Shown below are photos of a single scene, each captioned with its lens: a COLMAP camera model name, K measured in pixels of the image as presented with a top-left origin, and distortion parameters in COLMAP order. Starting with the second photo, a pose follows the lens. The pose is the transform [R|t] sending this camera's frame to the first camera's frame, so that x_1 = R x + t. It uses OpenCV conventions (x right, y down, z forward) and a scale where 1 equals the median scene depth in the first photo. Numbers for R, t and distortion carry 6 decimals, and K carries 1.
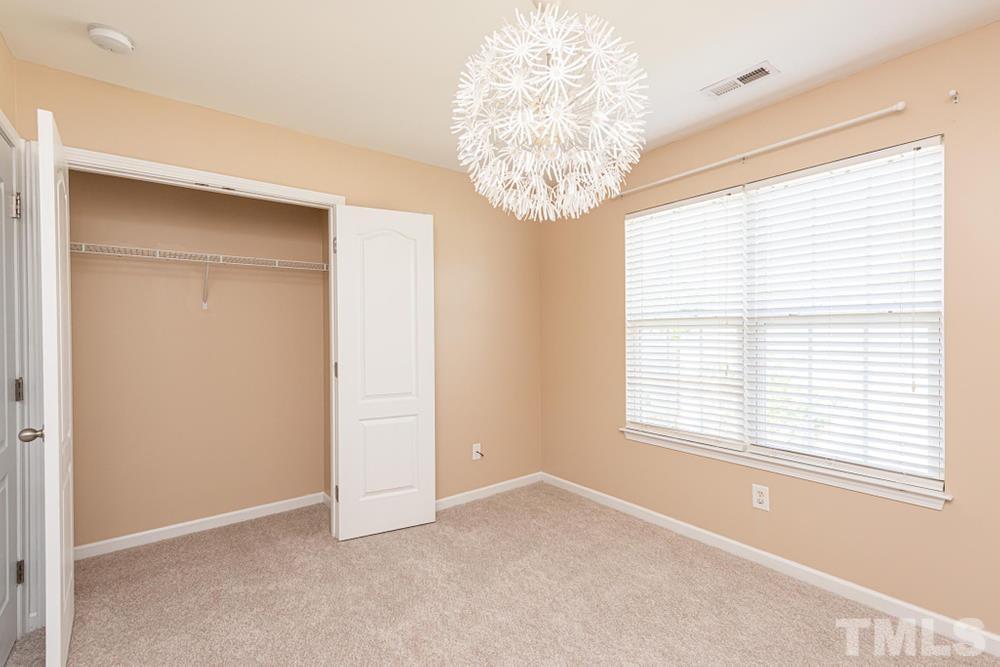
lens RADIAL K [[456.4, 0, 515.6], [0, 456.4, 339.9], [0, 0, 1]] dist [0.017142, -0.002533]
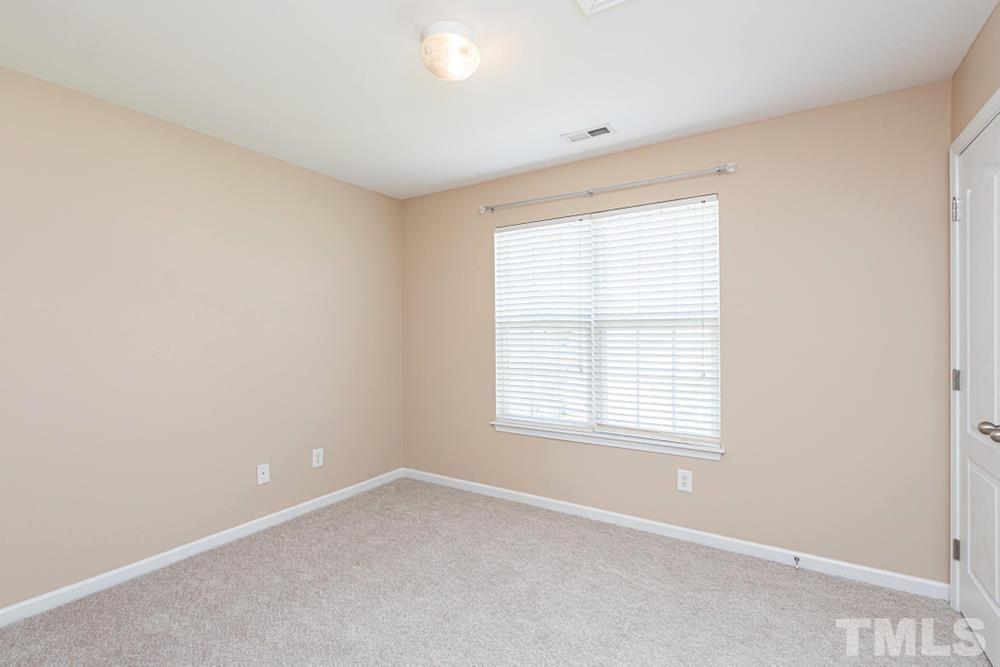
lens RADIAL K [[389.3, 0, 509.7], [0, 389.3, 325.0], [0, 0, 1]] dist [0.002009, 0.000493]
pose [[0.921582, 0.006958, 0.388121, -0.106108], [0.007685, 0.999316, -0.036163, -0.002177], [-0.388108, 0.036310, 0.920899, 0.130556]]
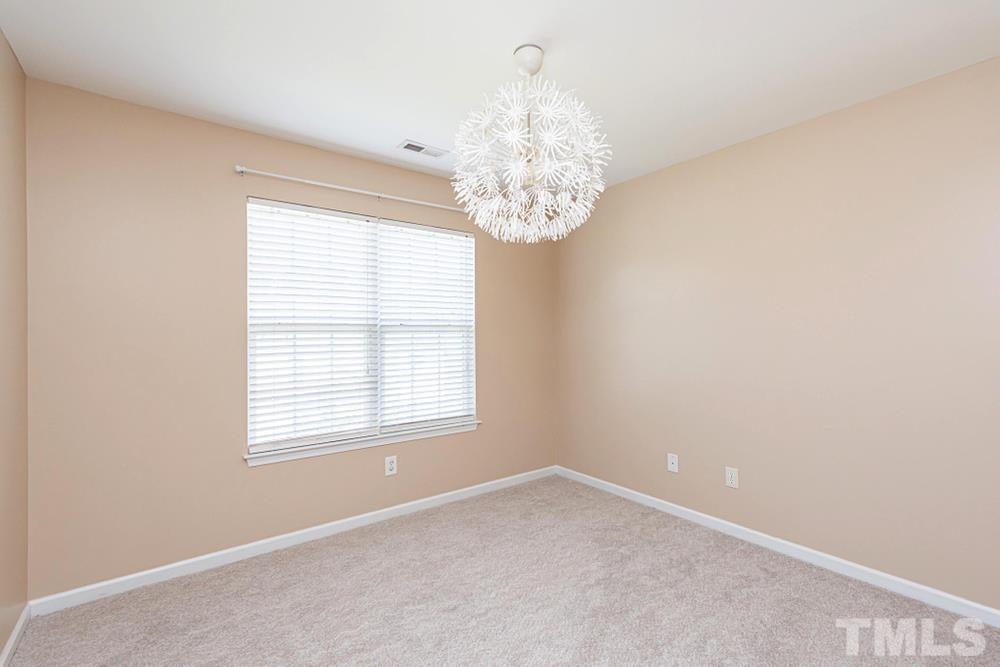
lens RADIAL K [[389.3, 0, 478.0], [0, 389.3, 336.9], [0, 0, 1]] dist [0.002009, 0.000493]
pose [[0.098353, -0.001571, 0.995150, -0.522244], [0.024691, 0.999695, -0.000862, -0.010178], [-0.994845, 0.024656, 0.098362, 0.640098]]
